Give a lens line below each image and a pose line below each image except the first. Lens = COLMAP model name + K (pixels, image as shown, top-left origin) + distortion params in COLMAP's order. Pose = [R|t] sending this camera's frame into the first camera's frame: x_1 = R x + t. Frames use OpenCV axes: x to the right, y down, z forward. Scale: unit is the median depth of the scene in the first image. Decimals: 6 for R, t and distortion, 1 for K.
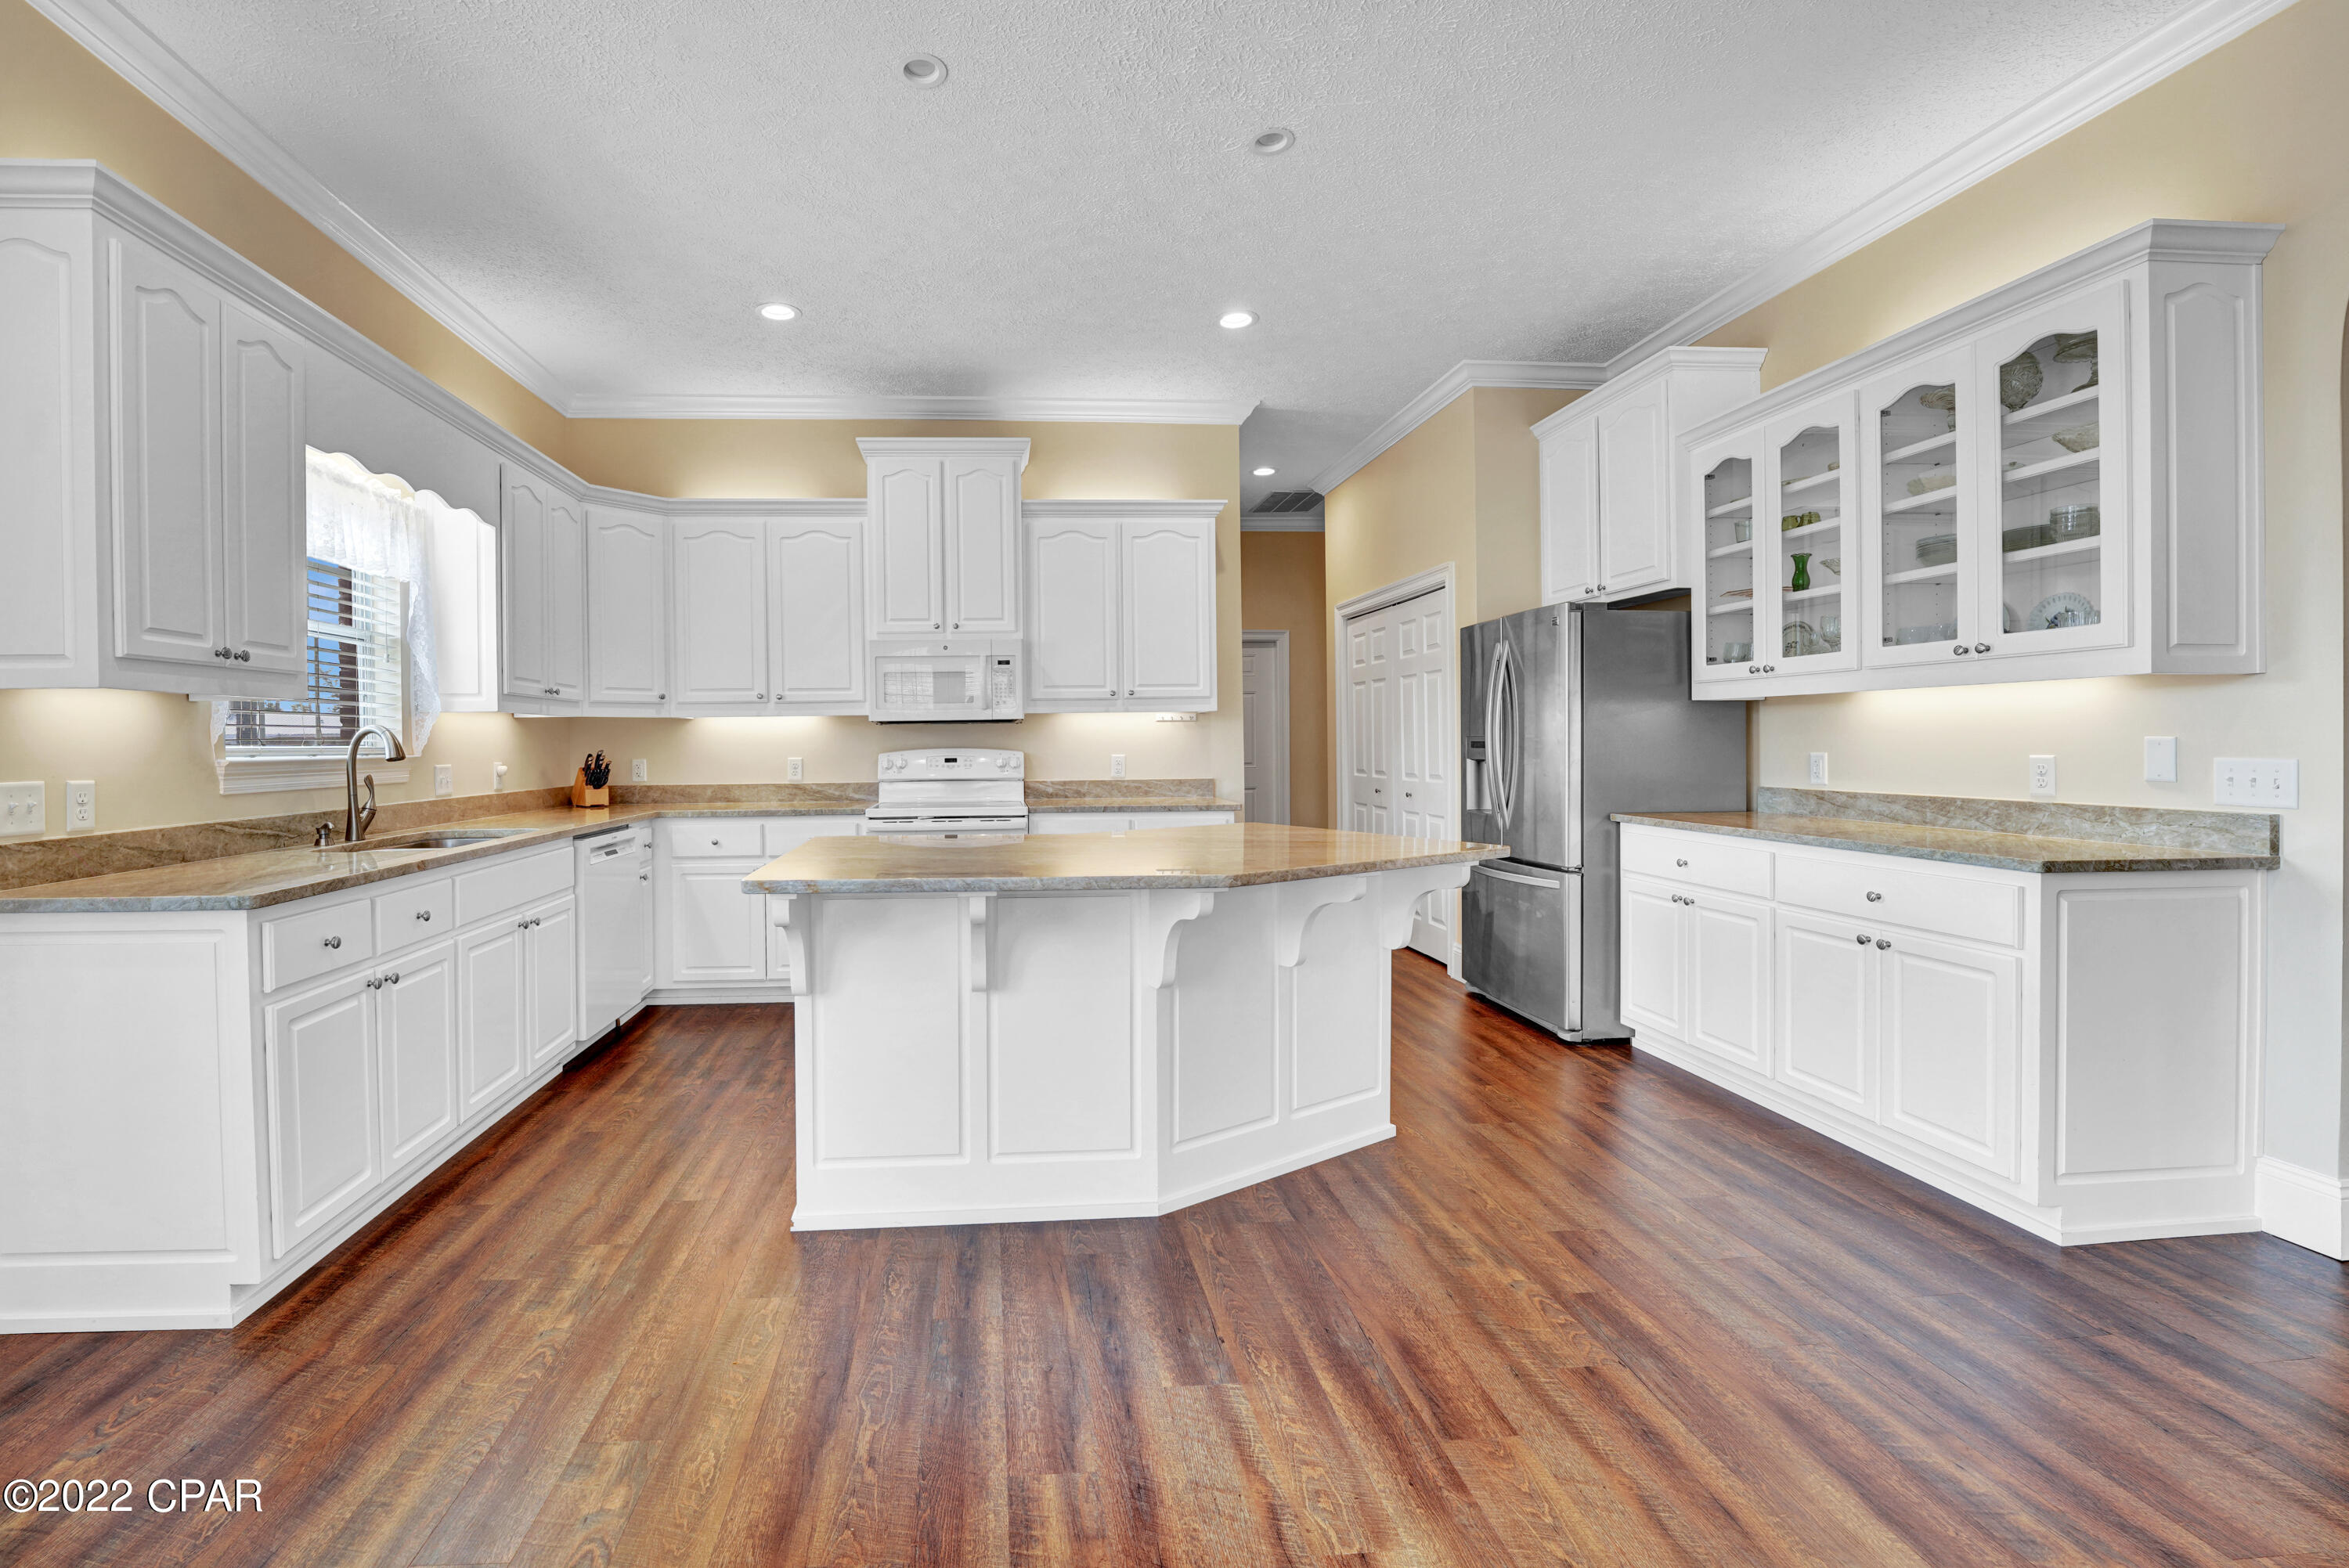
lens RADIAL K [[1045.5, 0, 1076.0], [0, 1045.5, 755.4], [0, 0, 1]] dist [-0.029404, -0.000271]
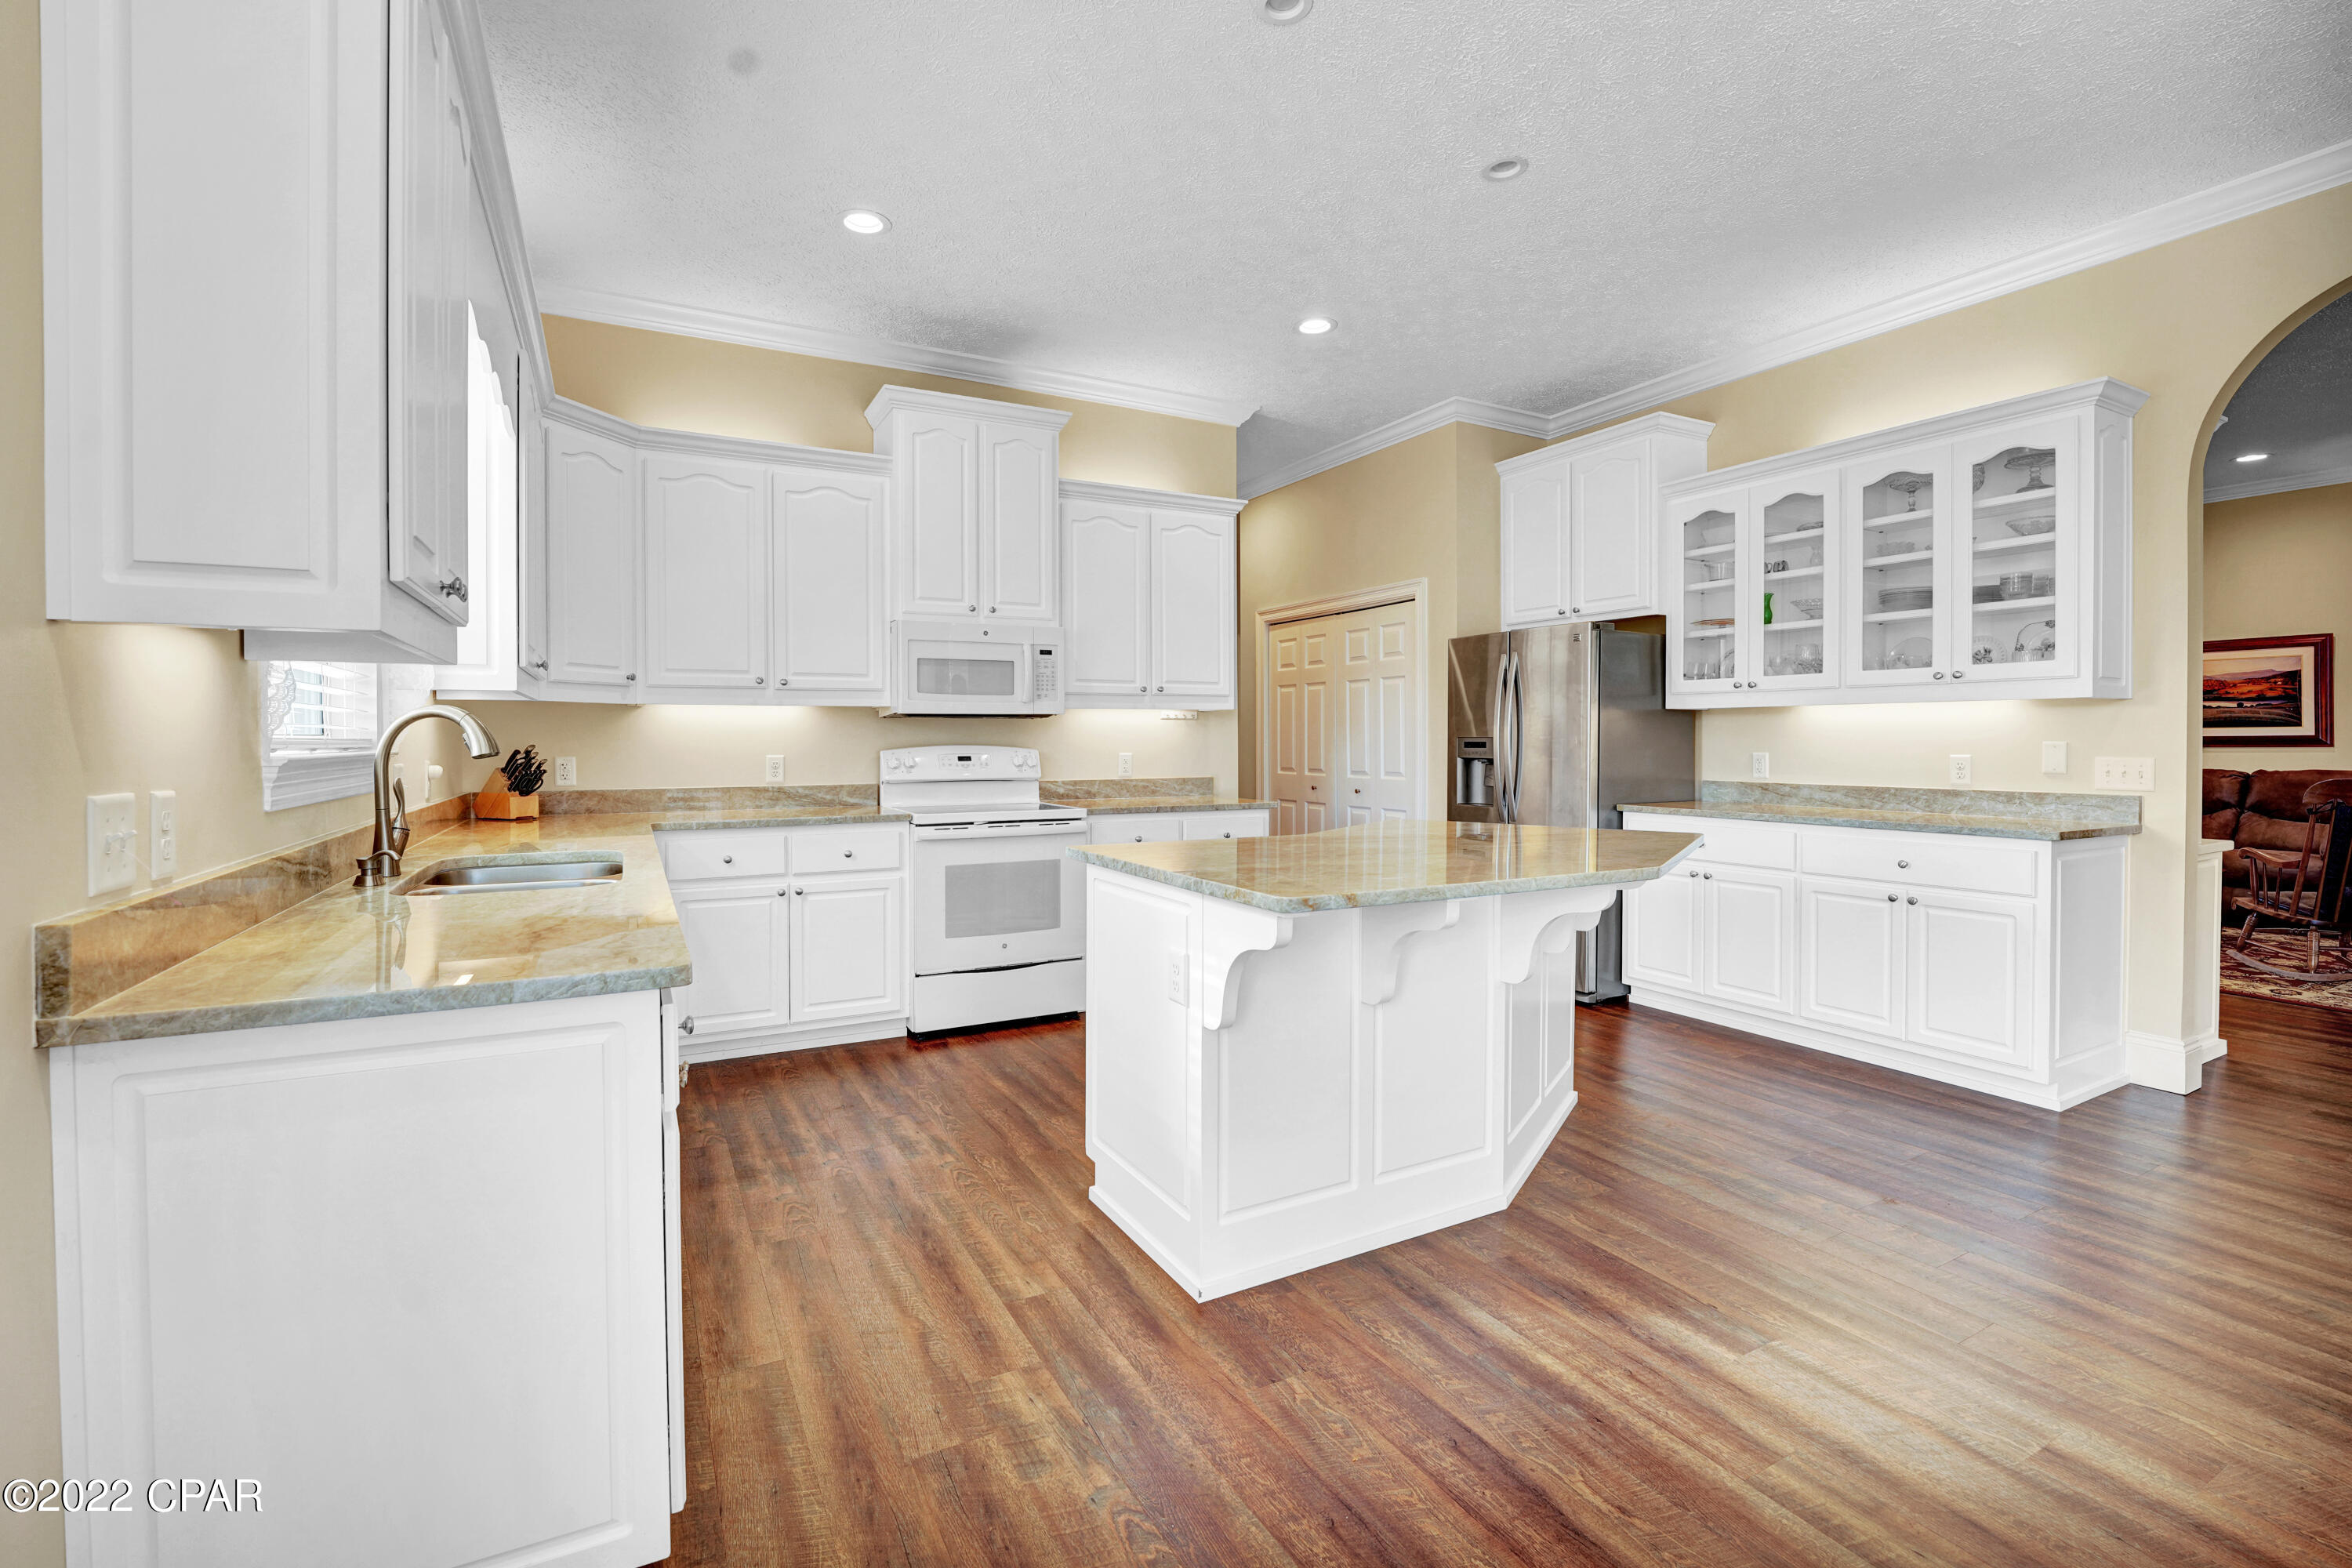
lens RADIAL K [[1041.7, 0, 1182.1], [0, 1041.7, 751.5], [0, 0, 1]] dist [-0.020513, 0.000512]
pose [[0.908820, 0.003676, 0.417172, -0.452686], [-0.002285, 0.999990, -0.003834, 0.002255], [-0.417182, 0.002531, 0.908819, 0.153943]]
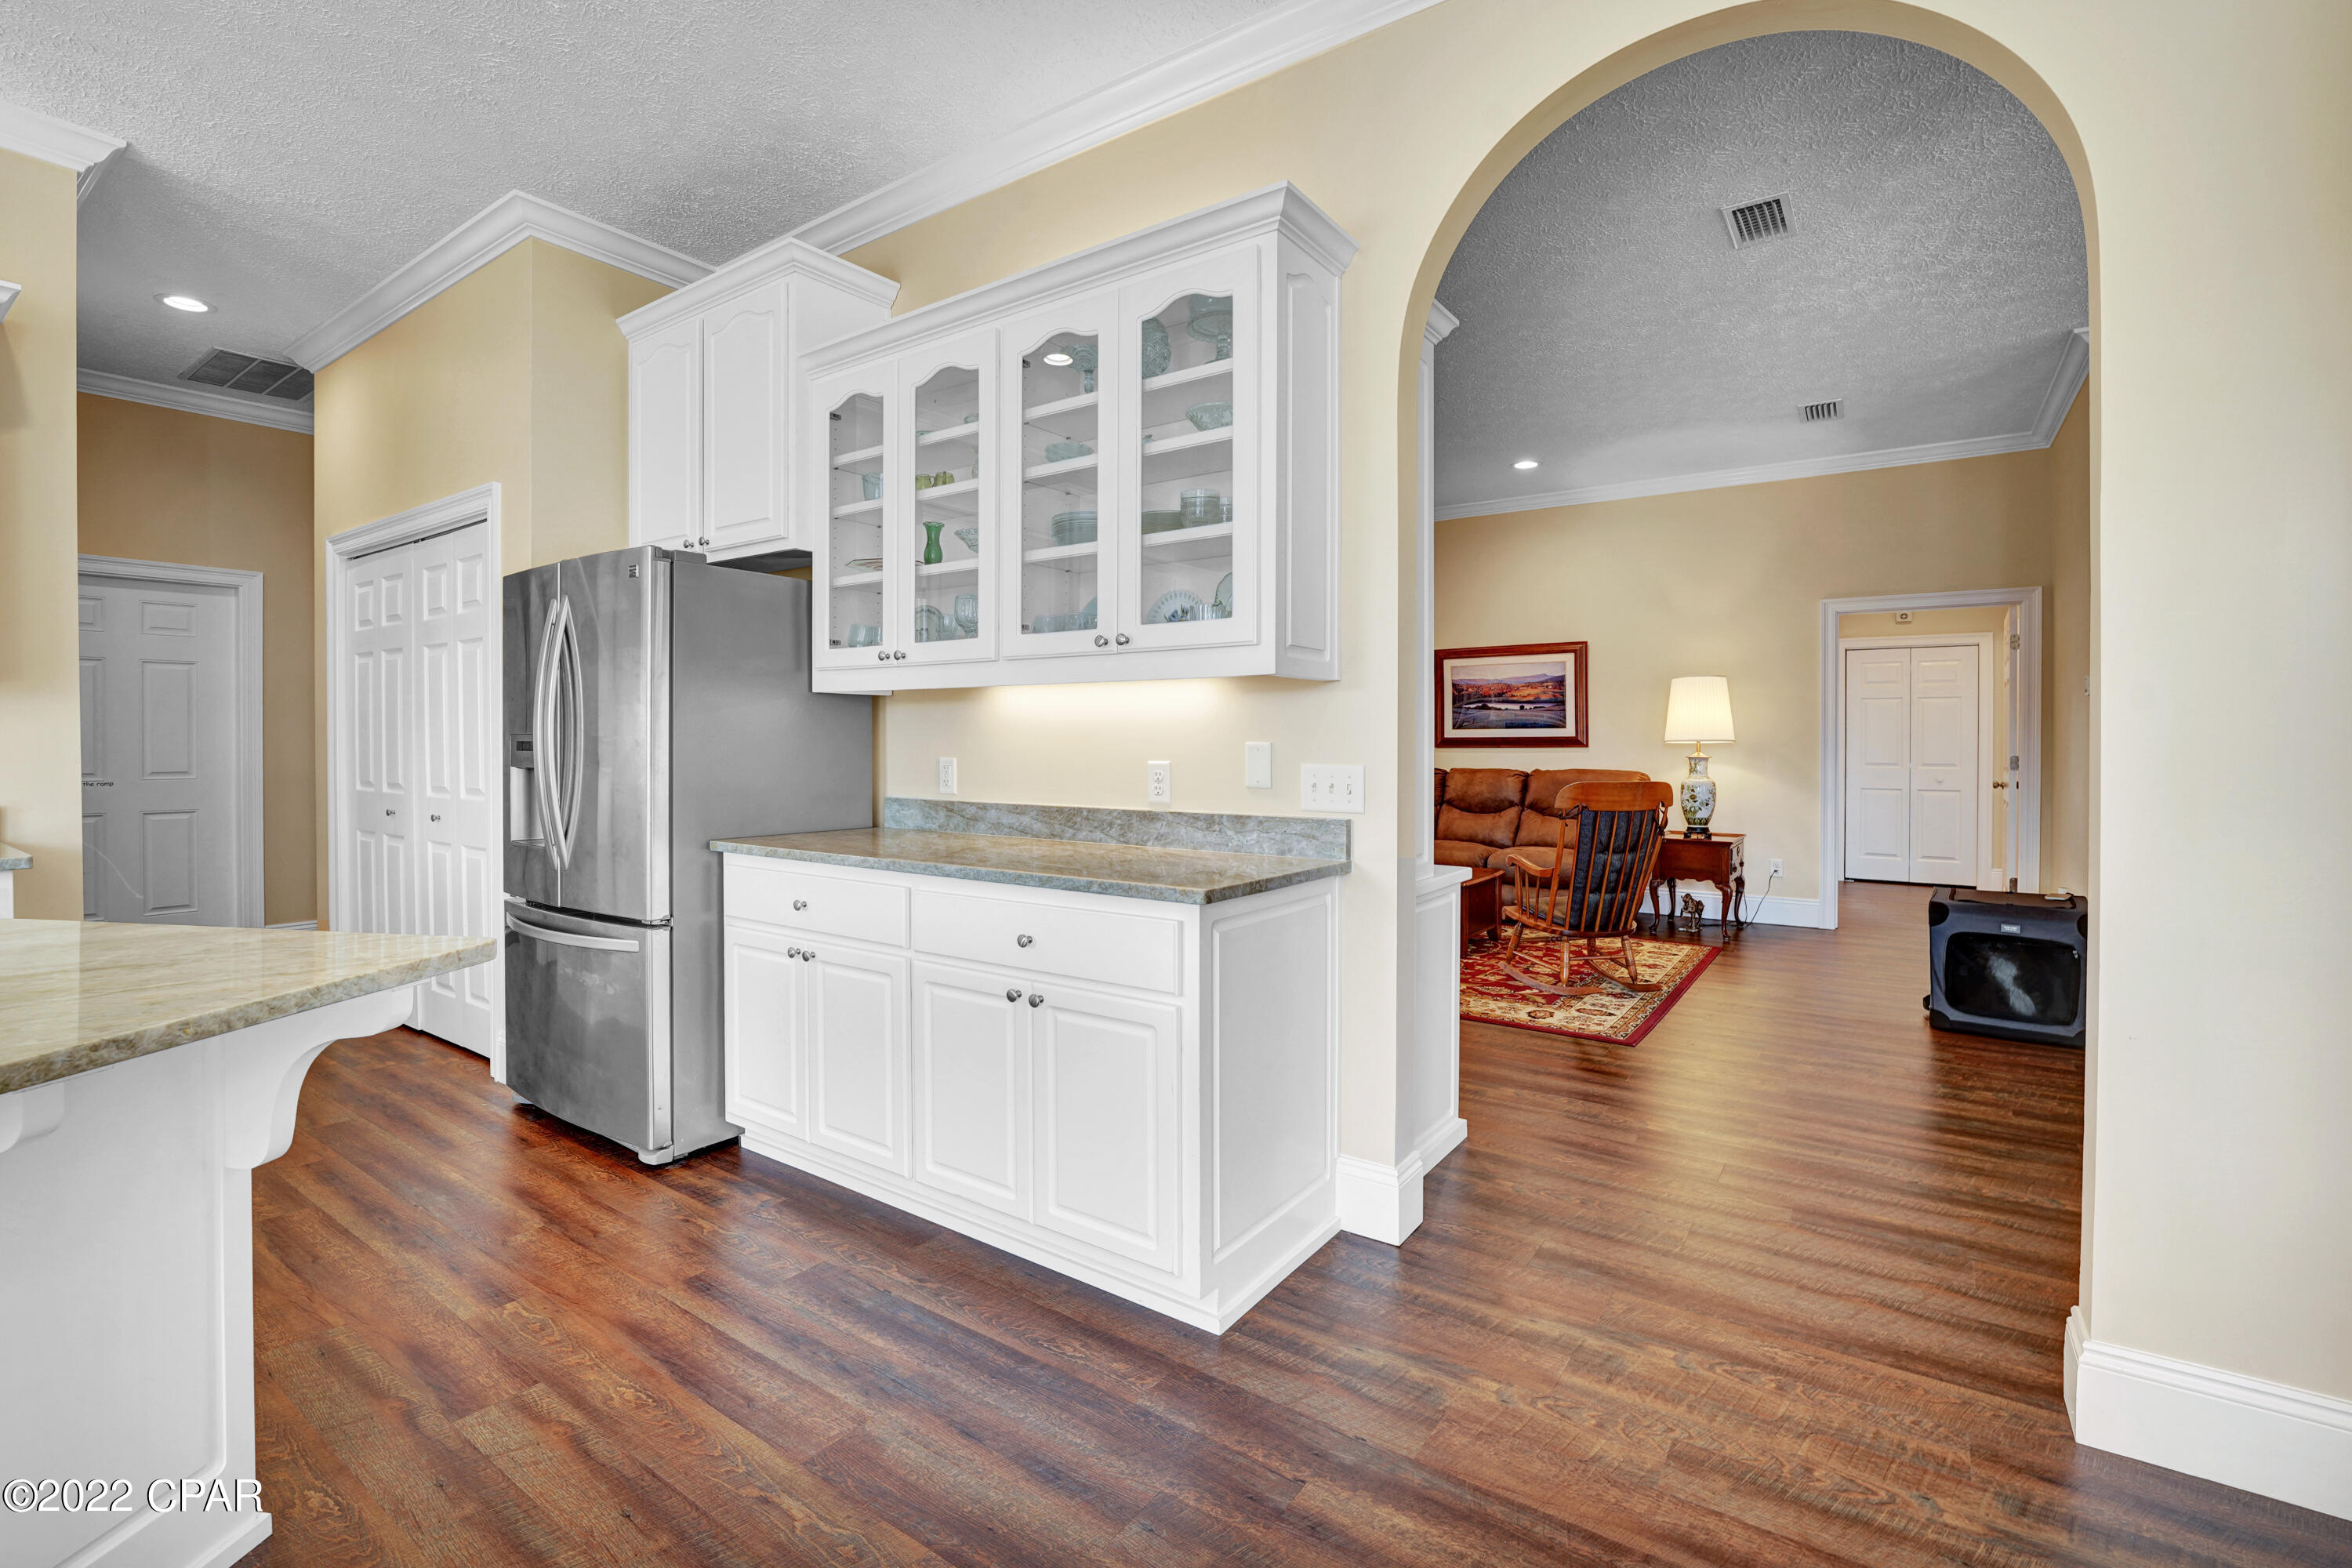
lens RADIAL K [[1020.8, 0, 1151.7], [0, 1020.8, 744.3], [0, 0, 1]] dist [-0.004083, -0.000069]
pose [[0.651863, 0.006884, 0.758305, 0.184027], [0.001558, 0.999945, -0.010416, -0.004837], [-0.758335, 0.007972, 0.651817, 0.314267]]
